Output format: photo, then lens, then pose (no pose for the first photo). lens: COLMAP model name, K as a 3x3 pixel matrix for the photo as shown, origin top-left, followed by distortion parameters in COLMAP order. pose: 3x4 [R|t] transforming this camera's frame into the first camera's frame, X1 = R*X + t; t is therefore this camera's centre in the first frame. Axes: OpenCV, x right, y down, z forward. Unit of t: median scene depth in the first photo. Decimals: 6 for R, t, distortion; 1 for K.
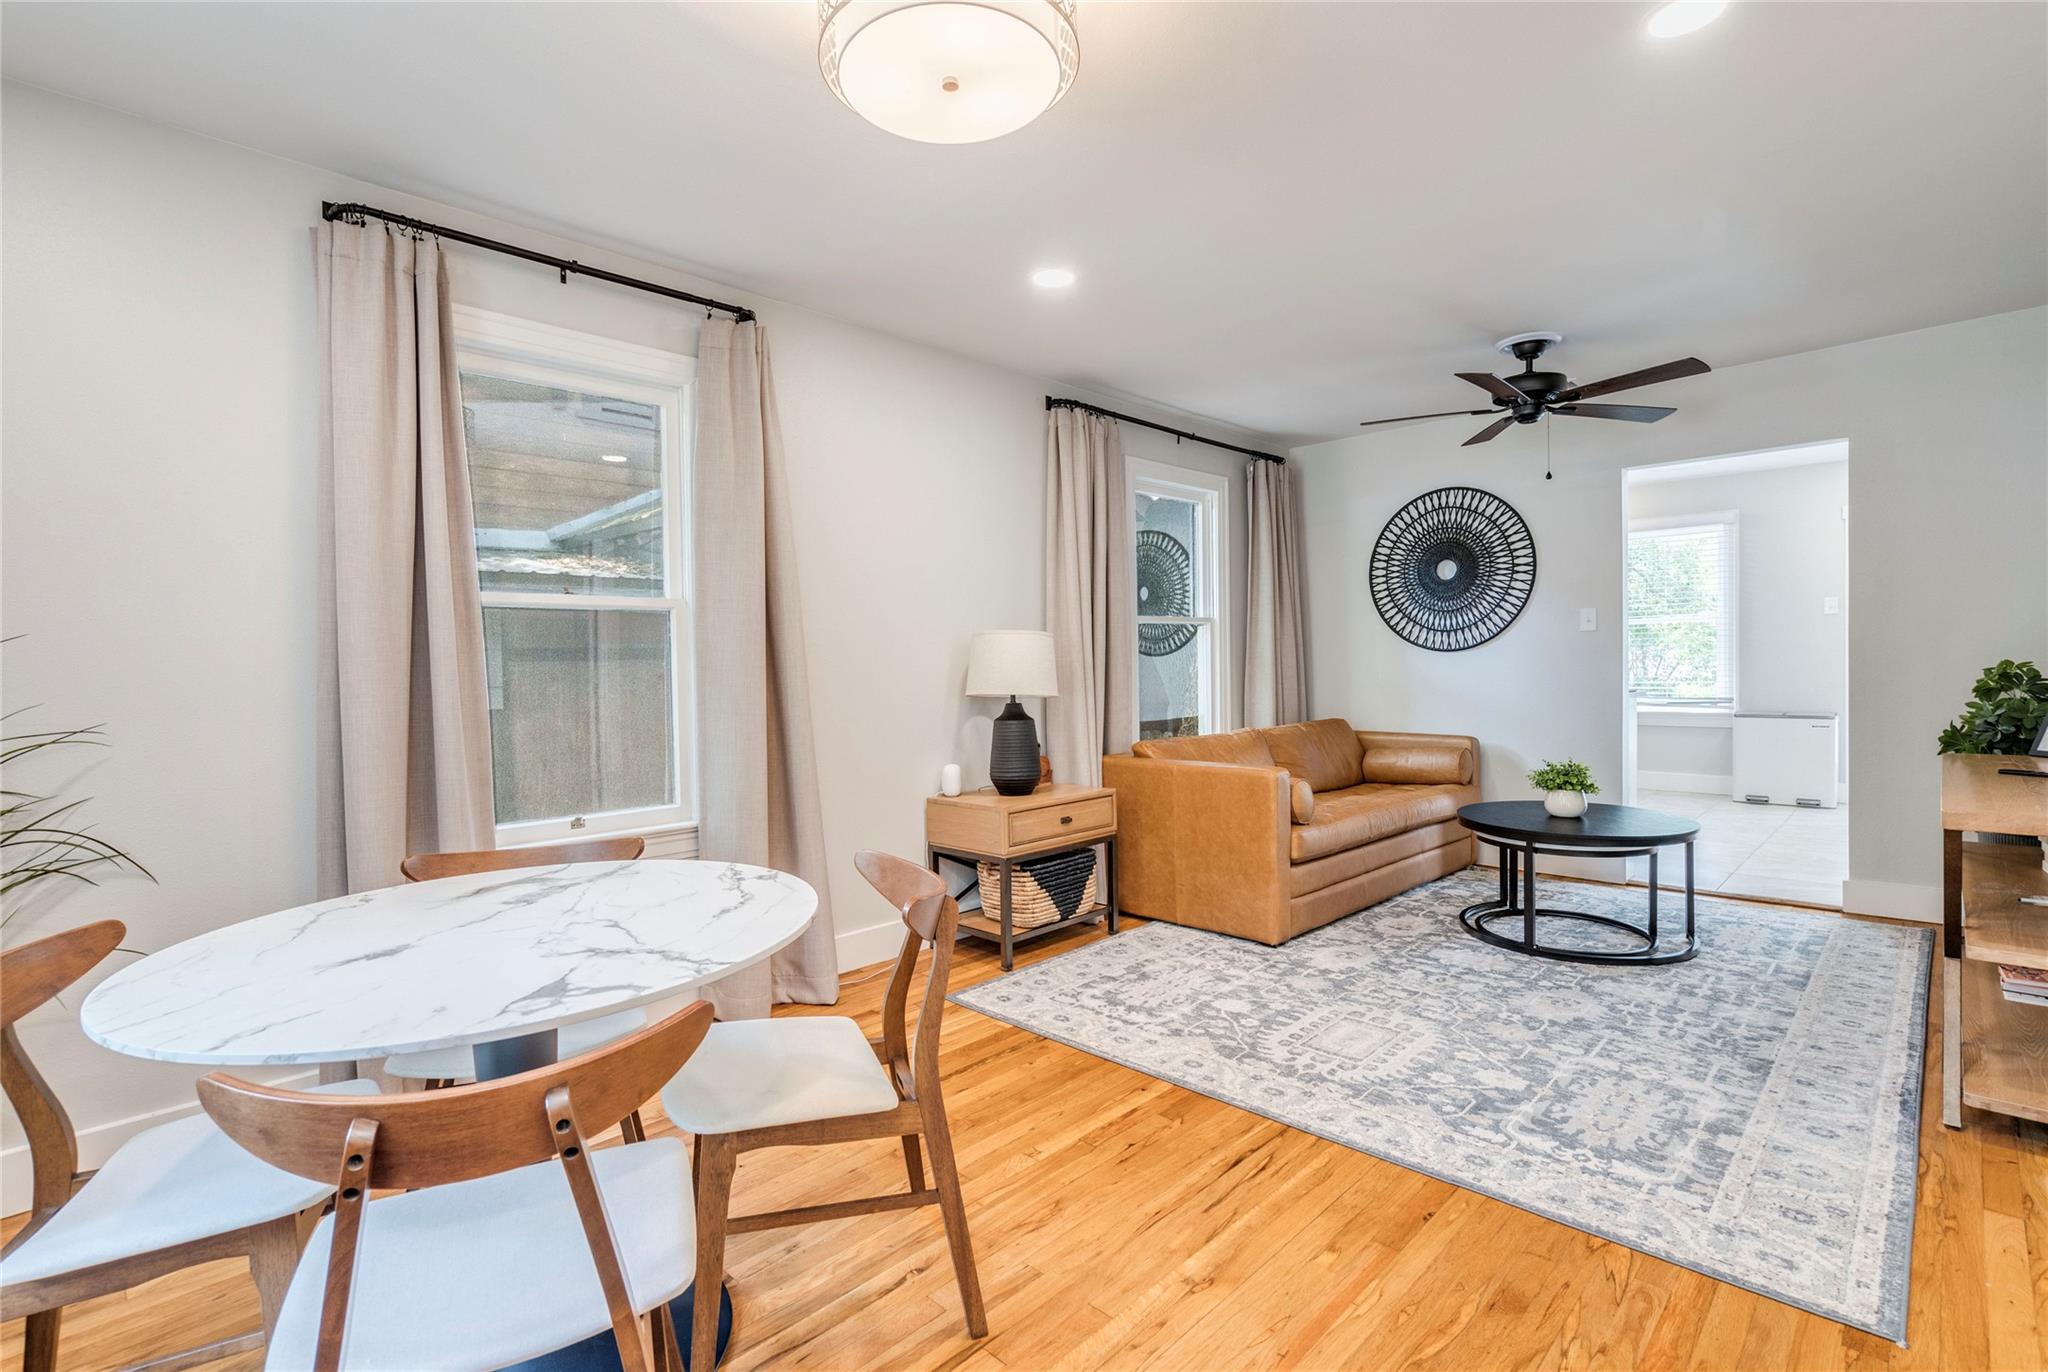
lens RADIAL K [[946.4, 0, 1024.0], [0, 946.4, 686.0], [0, 0, 1]] dist [0.000603, 0.000442]
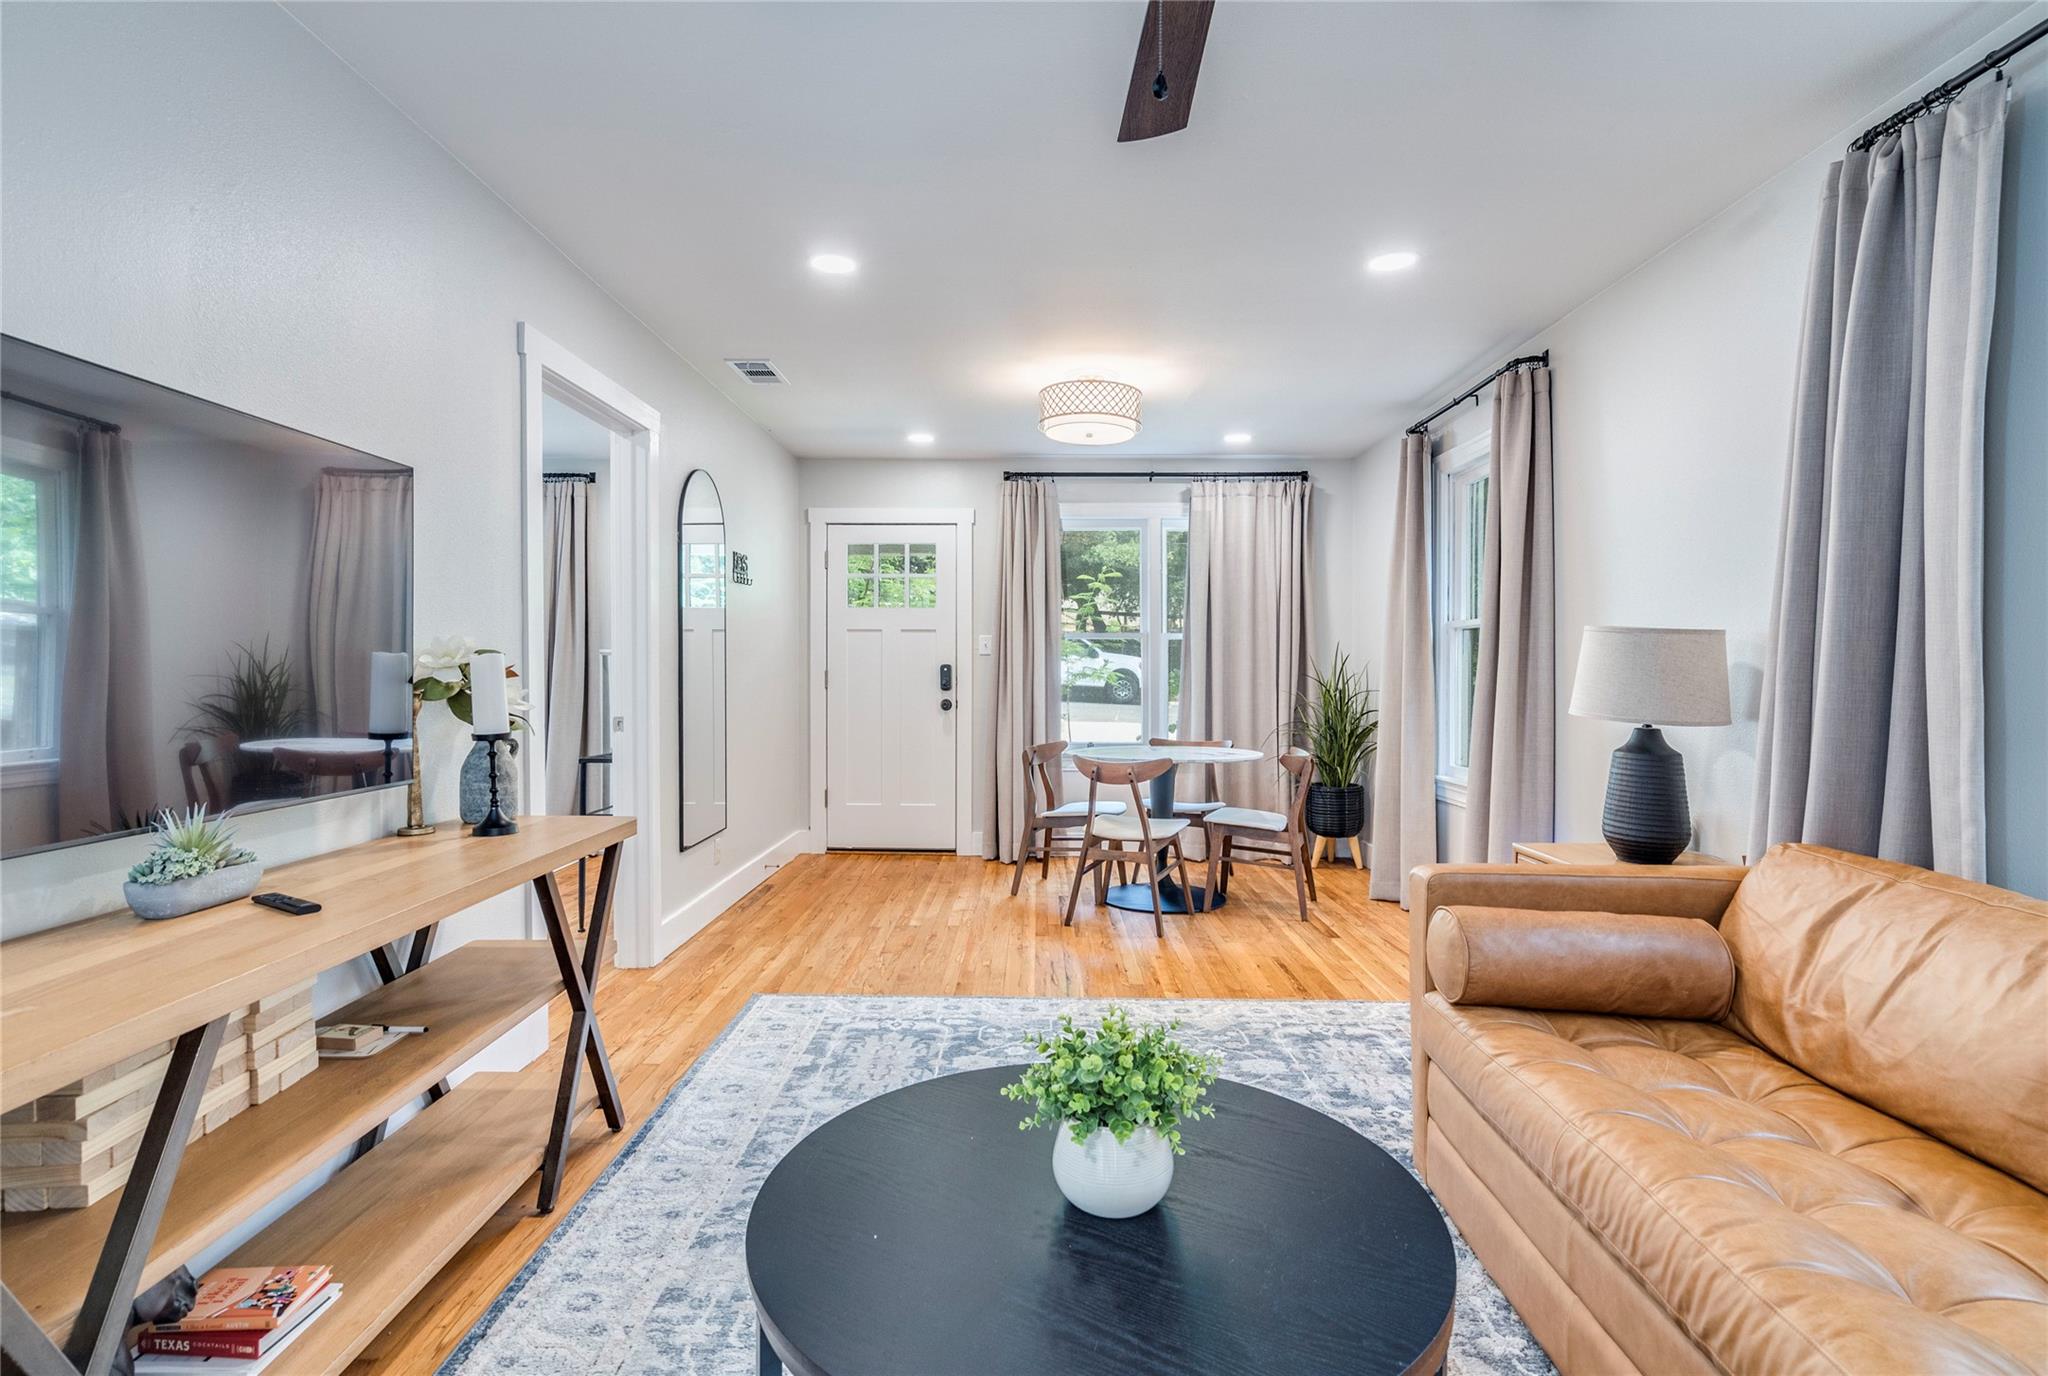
lens RADIAL K [[990.9, 0, 1027.2], [0, 990.9, 695.6], [0, 0, 1]] dist [0.000182, 0.000195]
pose [[-0.716127, 0.038037, -0.696932, 0.983682], [-0.001553, 0.998425, 0.056088, -0.053881], [0.697968, 0.041248, -0.714940, 1.462297]]
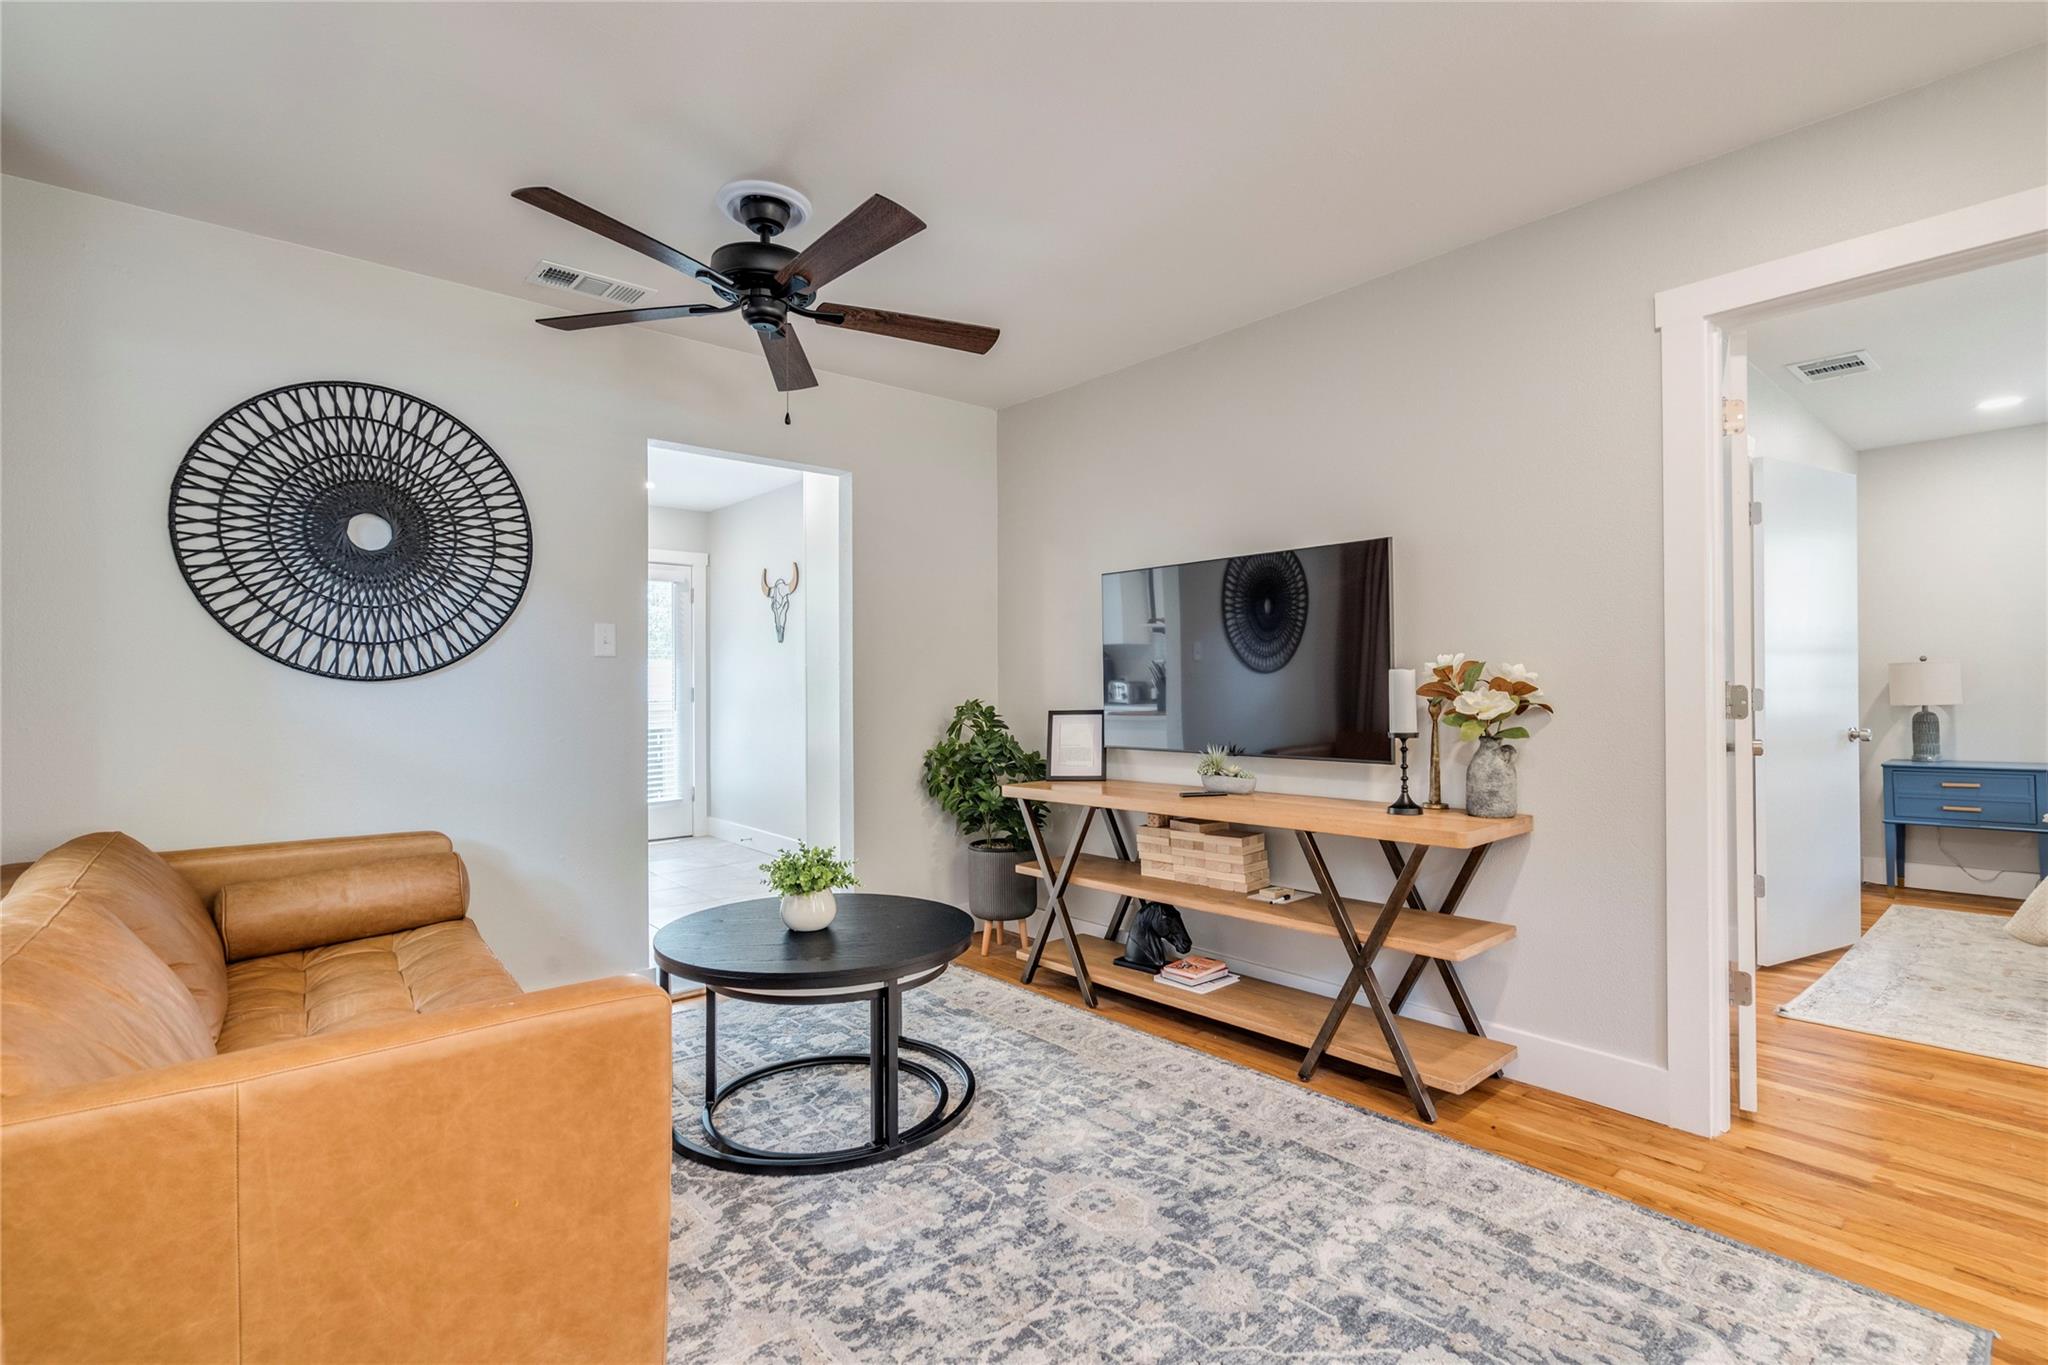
lens RADIAL K [[946.0, 0, 1024.0], [0, 946.0, 682.5], [0, 0, 1]] dist [-0.002197, 0.000376]
pose [[0.076519, 0.023624, 0.996788, -0.110989], [0.027418, 0.999291, -0.025788, -0.018773], [-0.996691, 0.029303, 0.075817, 0.961282]]
